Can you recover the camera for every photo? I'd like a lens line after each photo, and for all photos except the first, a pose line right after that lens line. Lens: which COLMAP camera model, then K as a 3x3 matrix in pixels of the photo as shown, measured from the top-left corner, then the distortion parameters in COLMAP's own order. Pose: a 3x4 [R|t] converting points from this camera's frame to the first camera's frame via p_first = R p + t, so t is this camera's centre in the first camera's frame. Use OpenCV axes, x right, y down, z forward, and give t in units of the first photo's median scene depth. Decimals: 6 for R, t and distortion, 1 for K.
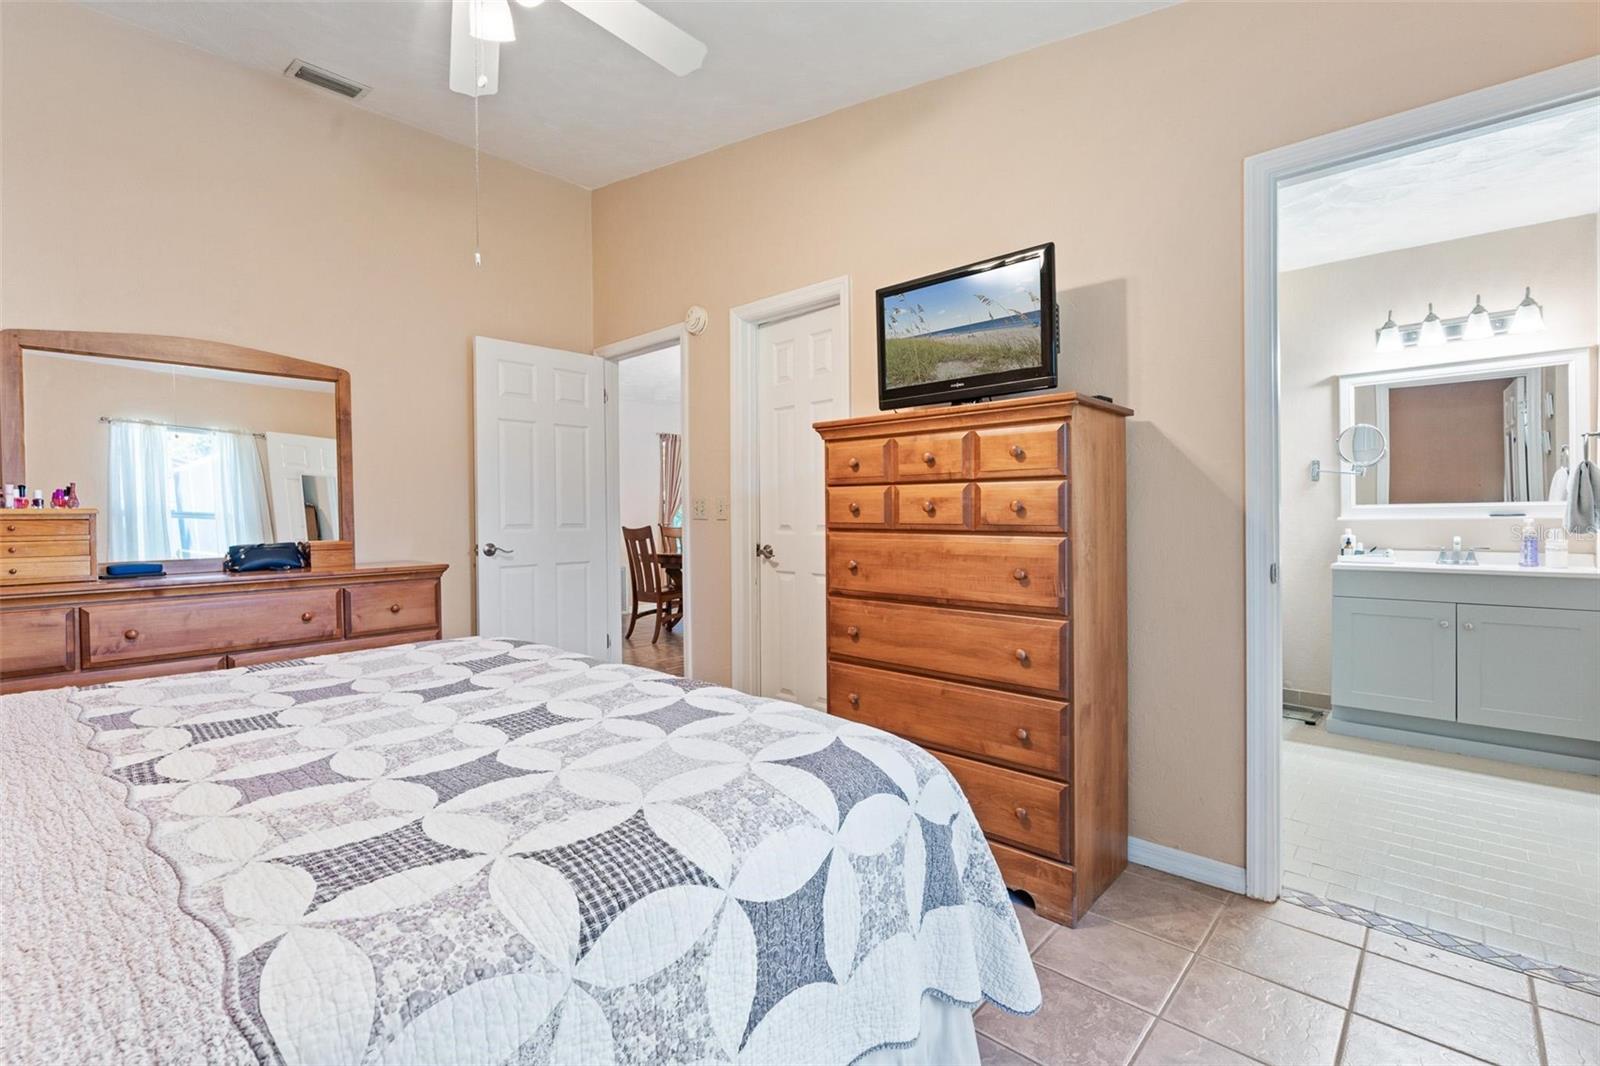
lens RADIAL K [[727.7, 0, 797.2], [0, 727.7, 521.8], [0, 0, 1]] dist [-0.007858, 0.004170]
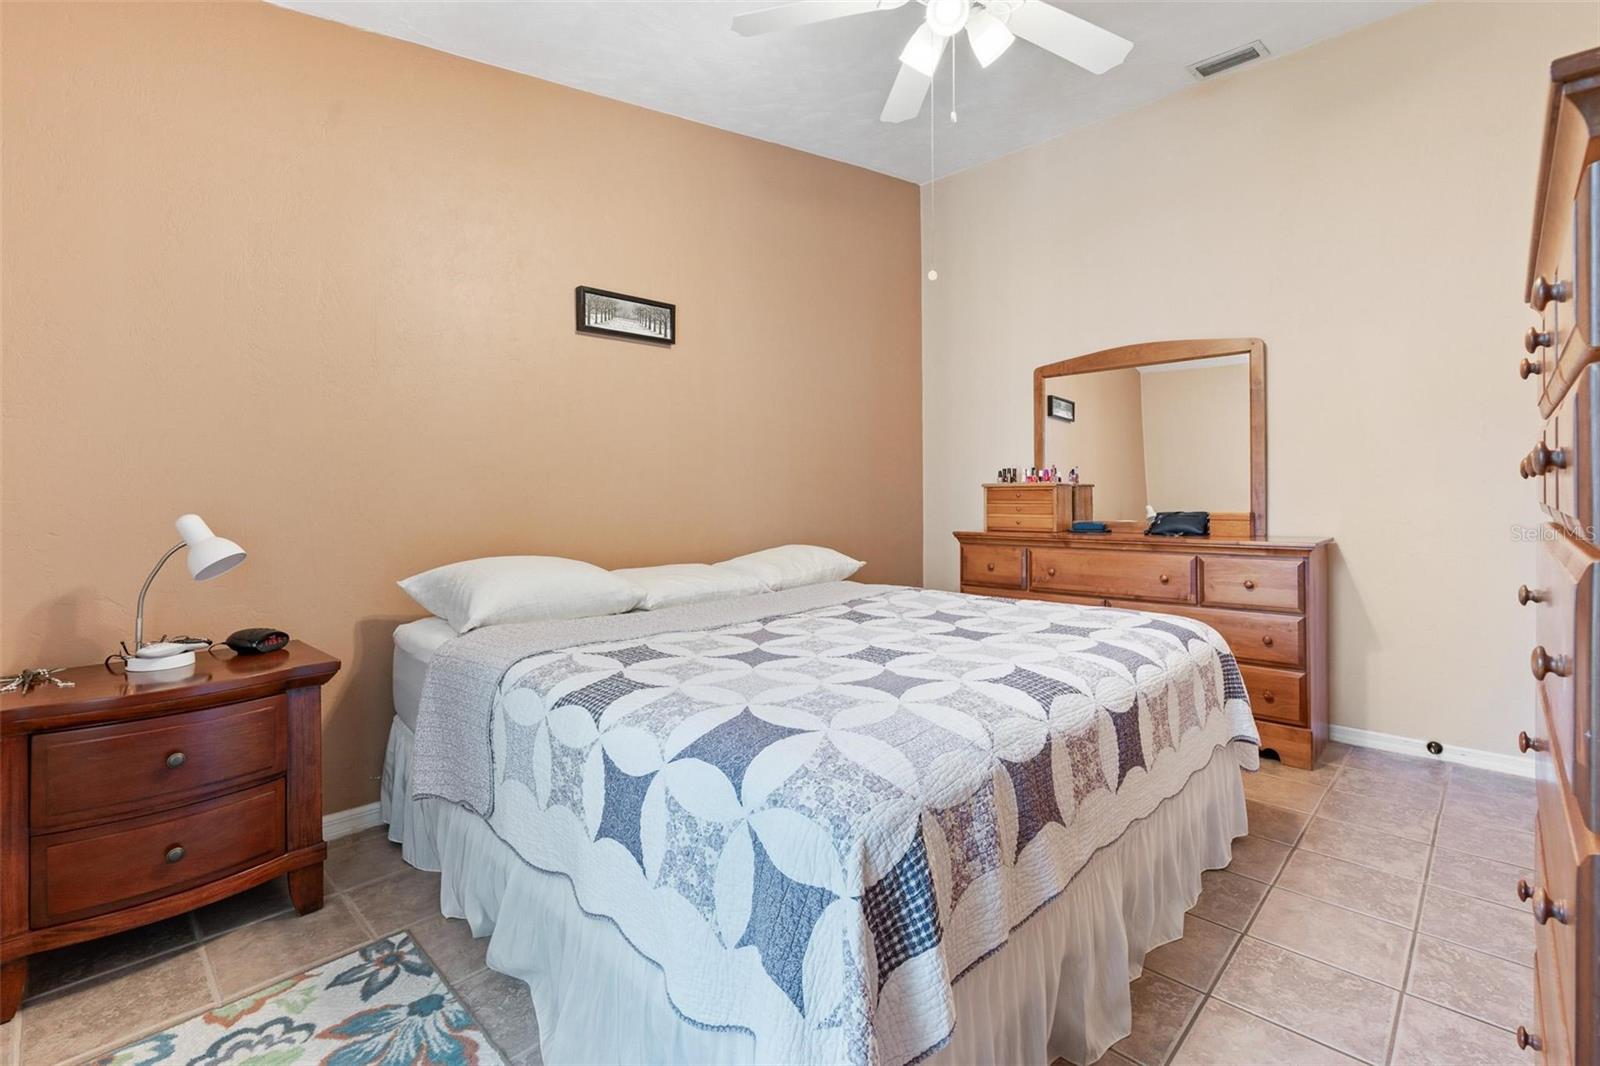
lens RADIAL K [[727.7, 0, 778.1], [0, 727.7, 496.7], [0, 0, 1]] dist [-0.007858, 0.004170]
pose [[-0.044481, 0.012517, -0.998932, 0.478544], [-0.005558, 0.999903, 0.012776, -0.004988], [0.998995, 0.006120, -0.044407, 0.489297]]
